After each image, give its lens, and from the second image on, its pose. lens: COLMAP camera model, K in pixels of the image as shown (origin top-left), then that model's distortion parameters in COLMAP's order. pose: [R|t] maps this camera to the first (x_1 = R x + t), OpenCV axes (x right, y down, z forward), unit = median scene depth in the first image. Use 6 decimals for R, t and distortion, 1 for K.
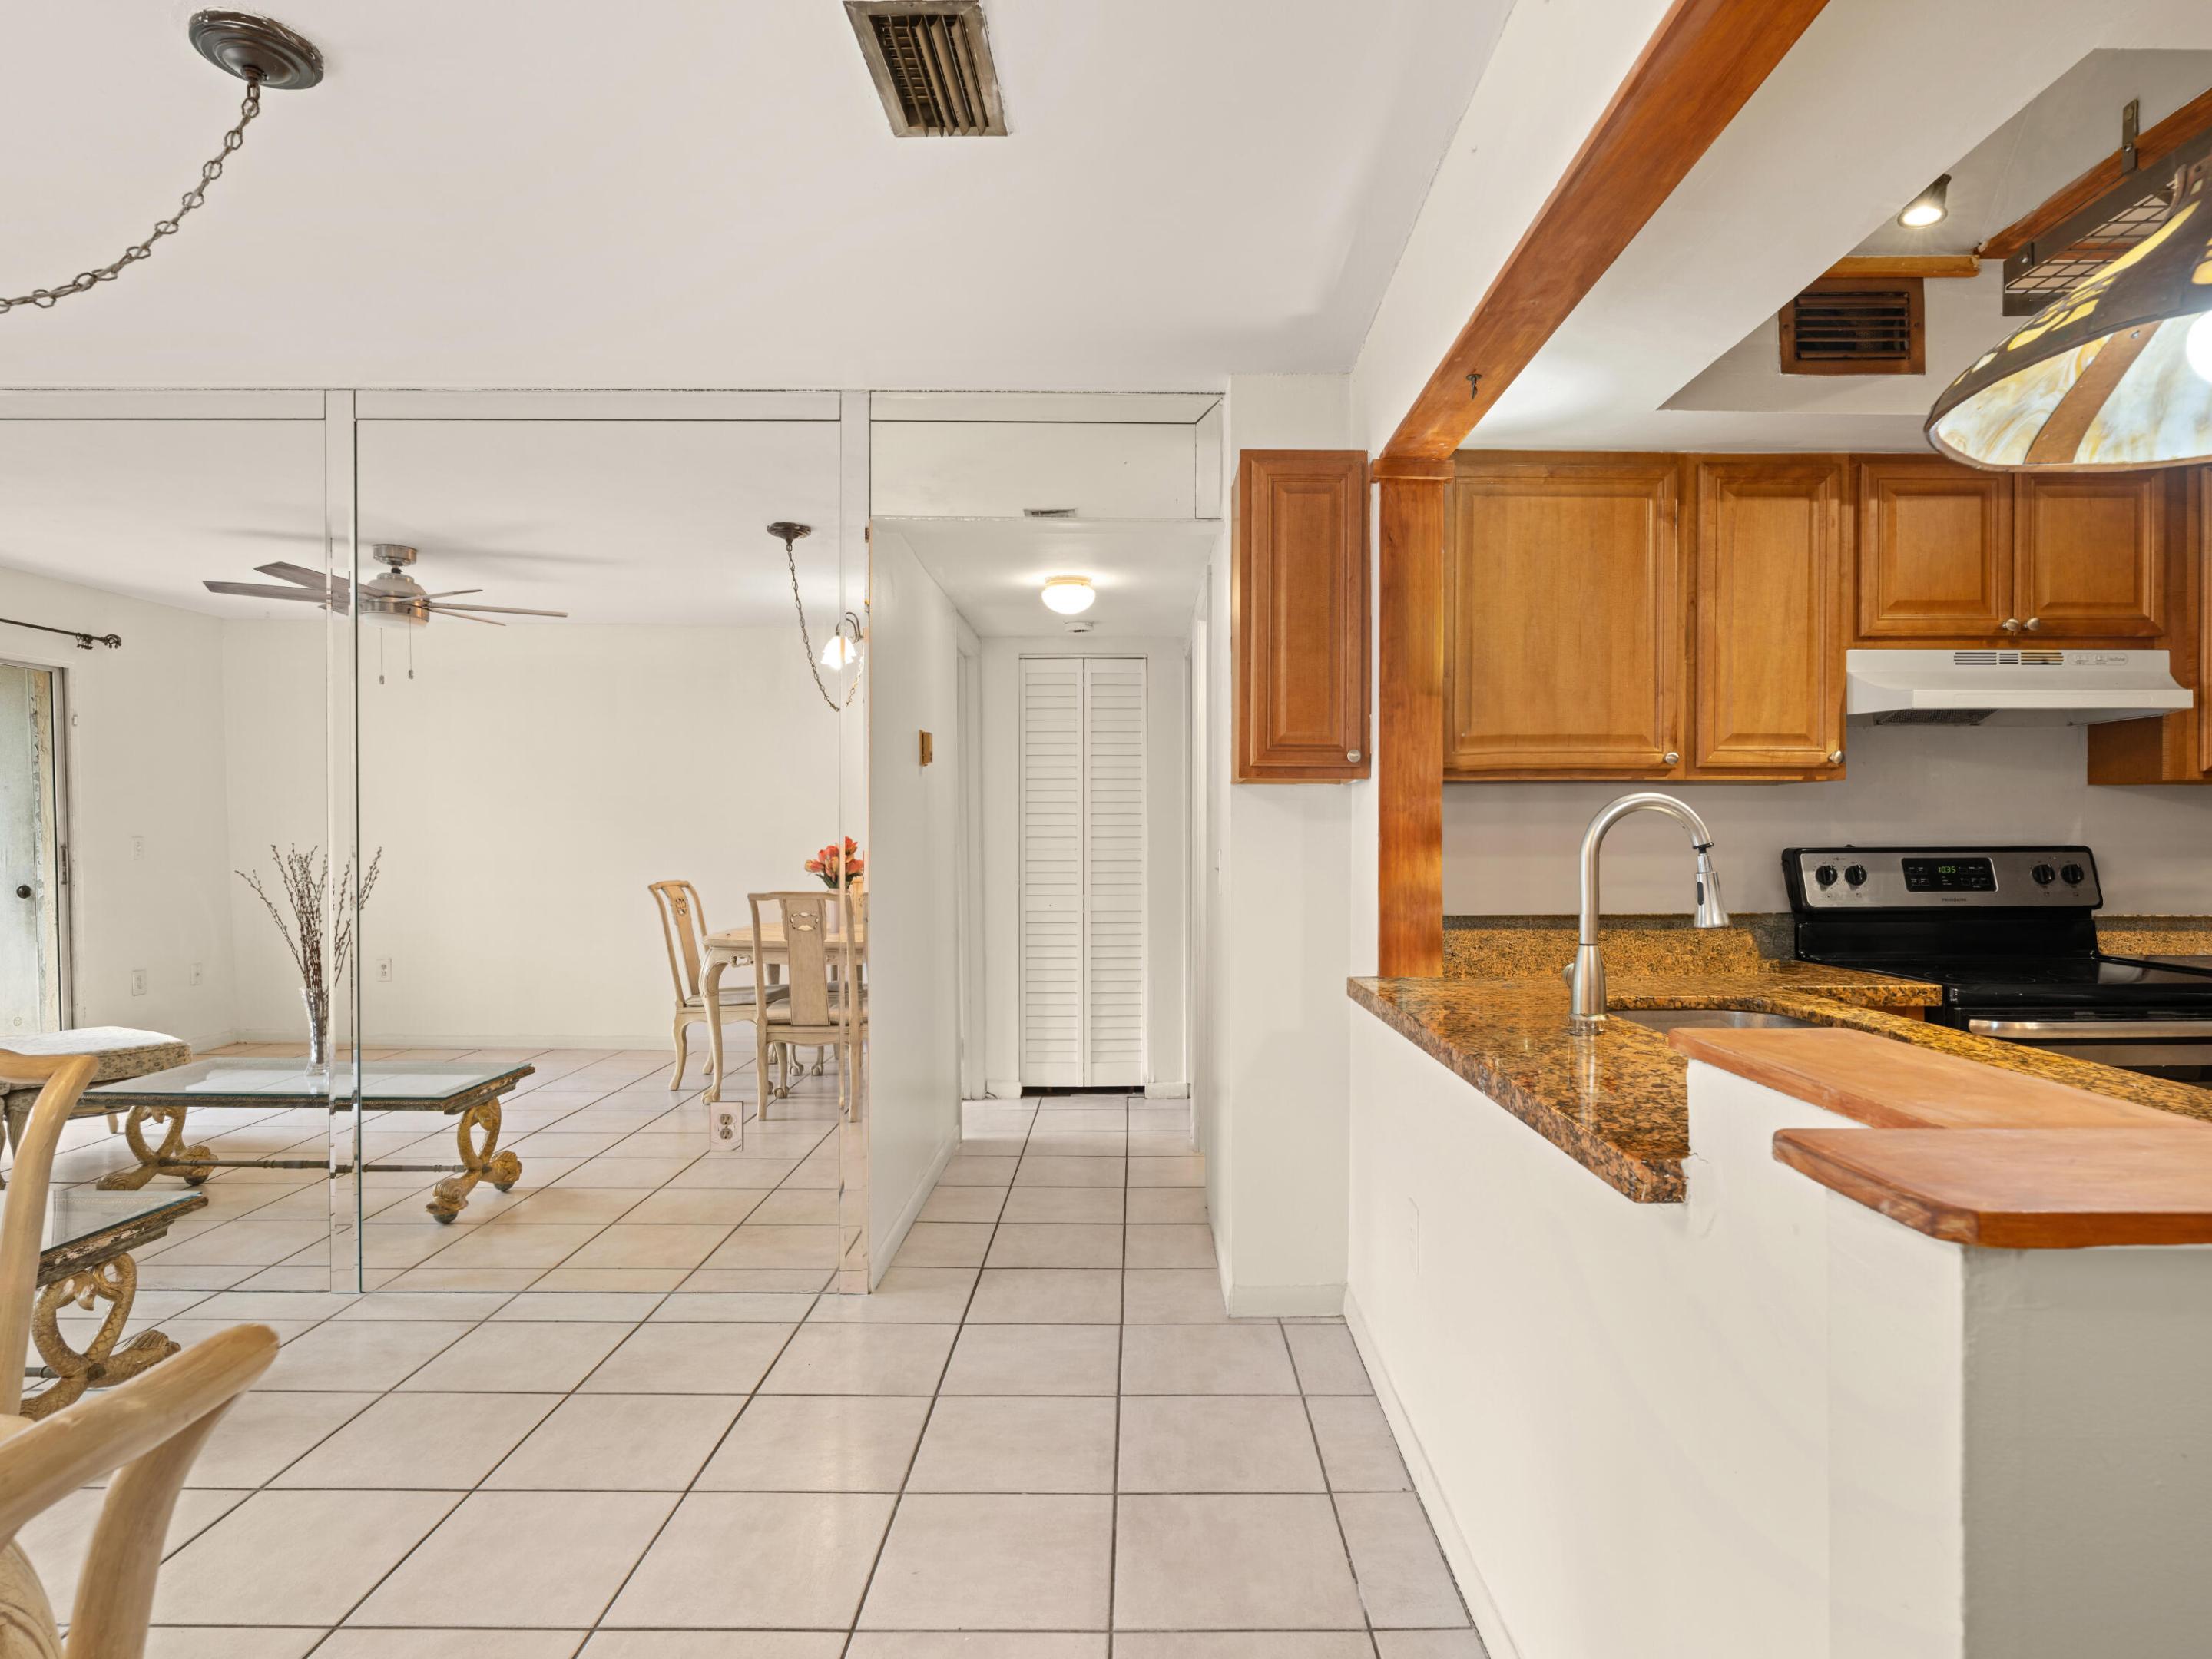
lens RADIAL K [[1268.4, 0, 1115.3], [0, 1268.4, 837.9], [0, 0, 1]] dist [-0.003876, 0.000306]
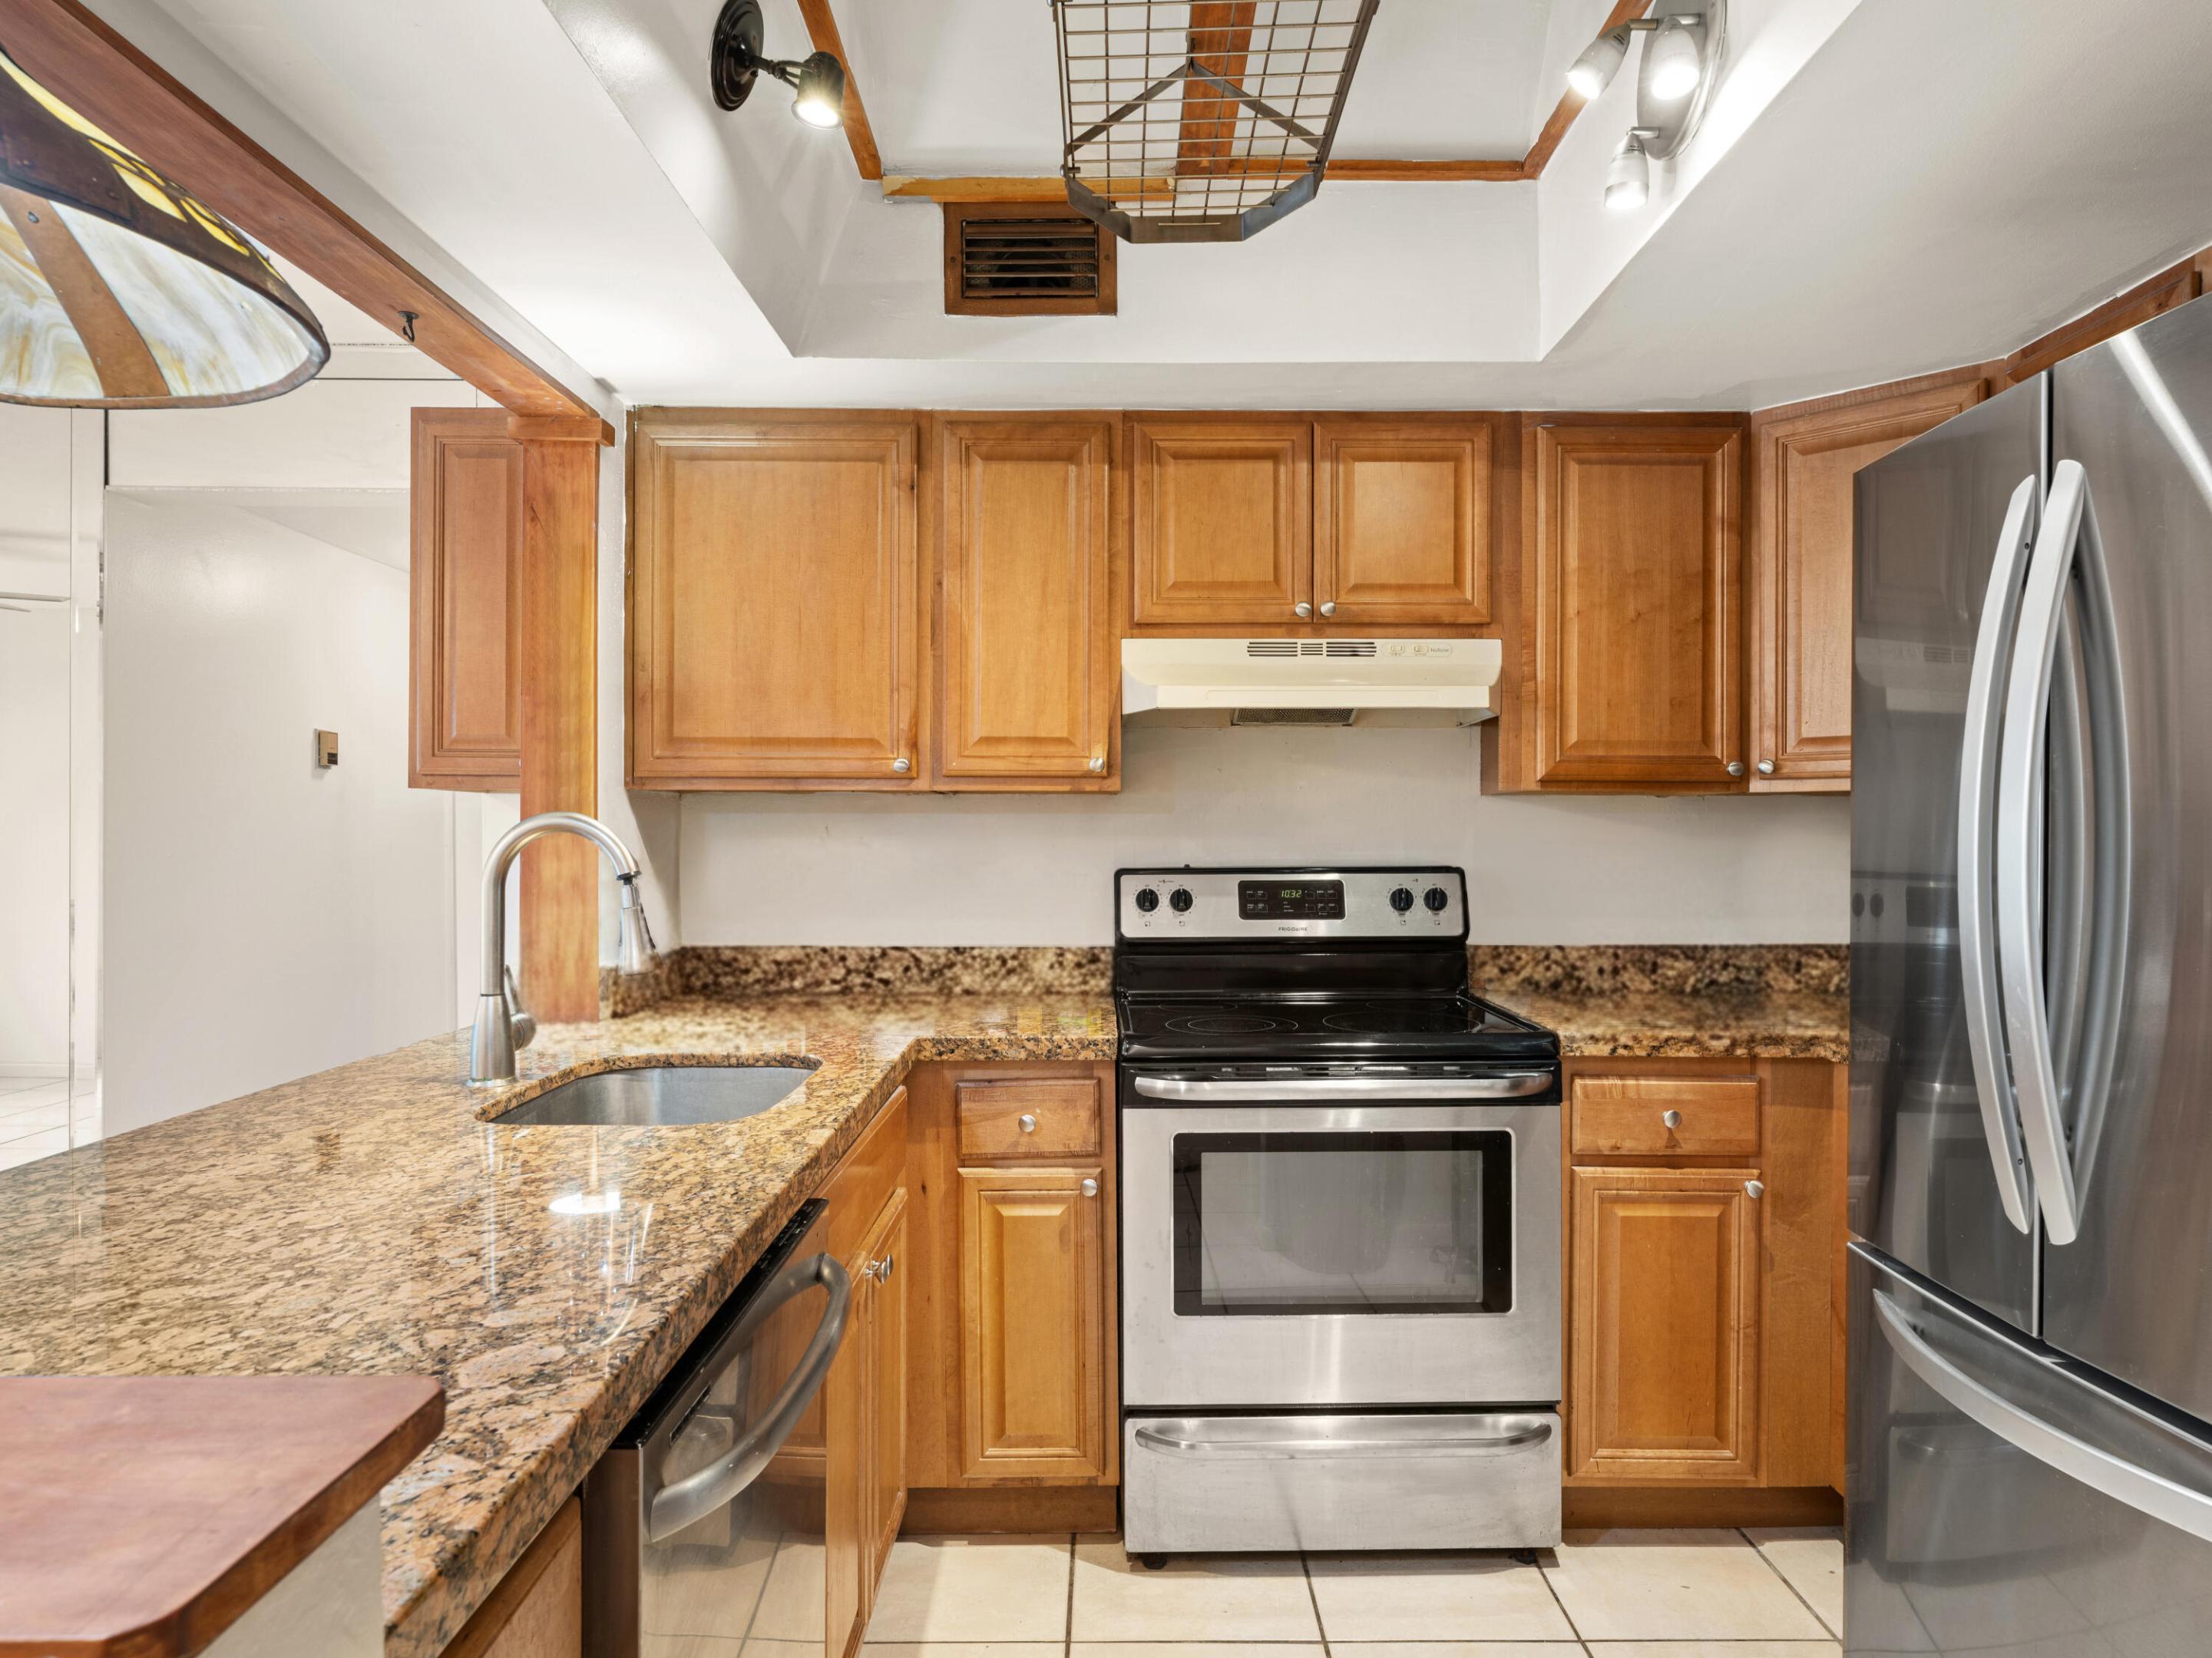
lens RADIAL K [[1350.2, 0, 1102.0], [0, 1350.2, 835.5], [0, 0, 1]] dist [-0.004967, 0.002507]
pose [[0.999975, 0.001300, -0.006956, 0.534610], [-0.001308, 0.999998, -0.001159, -0.013467], [0.006954, 0.001168, 0.999975, 0.080338]]
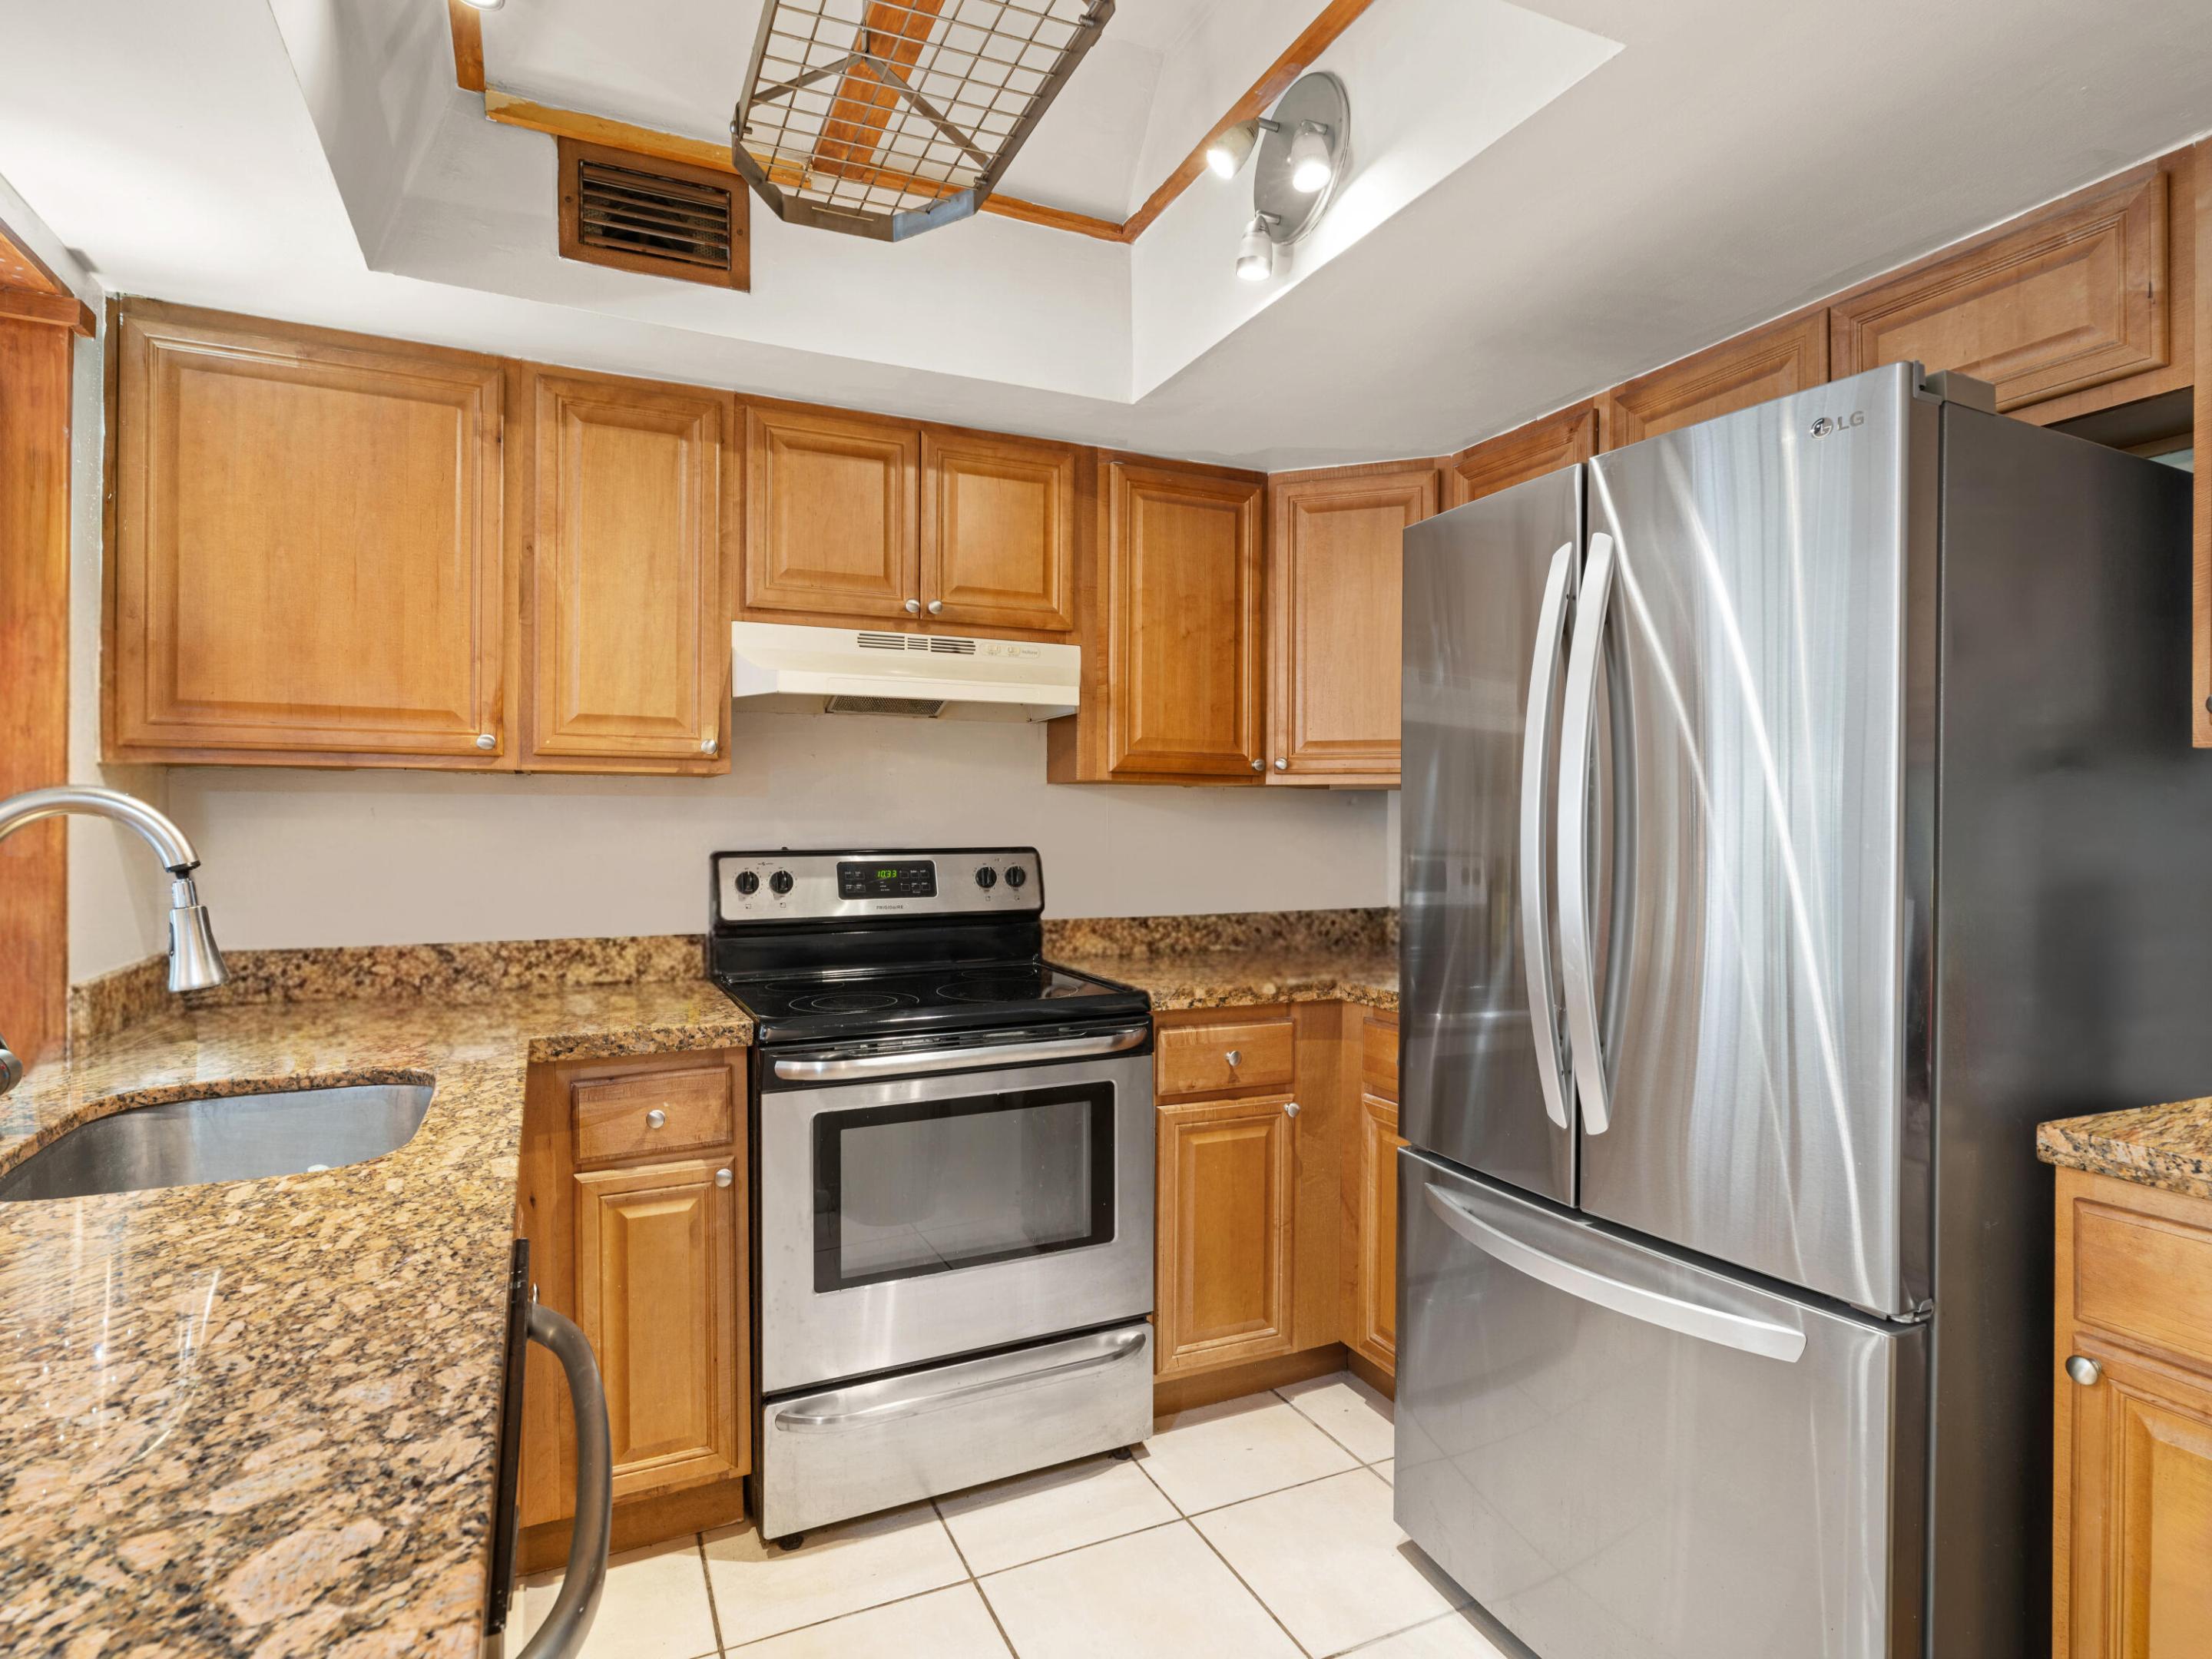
lens RADIAL K [[1189.1, 0, 1110.2], [0, 1189.1, 821.6], [0, 0, 1]] dist [-0.005396, 0.002165]
pose [[0.905945, 0.002640, 0.423387, 0.439709], [-0.003021, 0.999995, 0.000228, -0.013444], [-0.423384, -0.001486, 0.905949, 0.154897]]
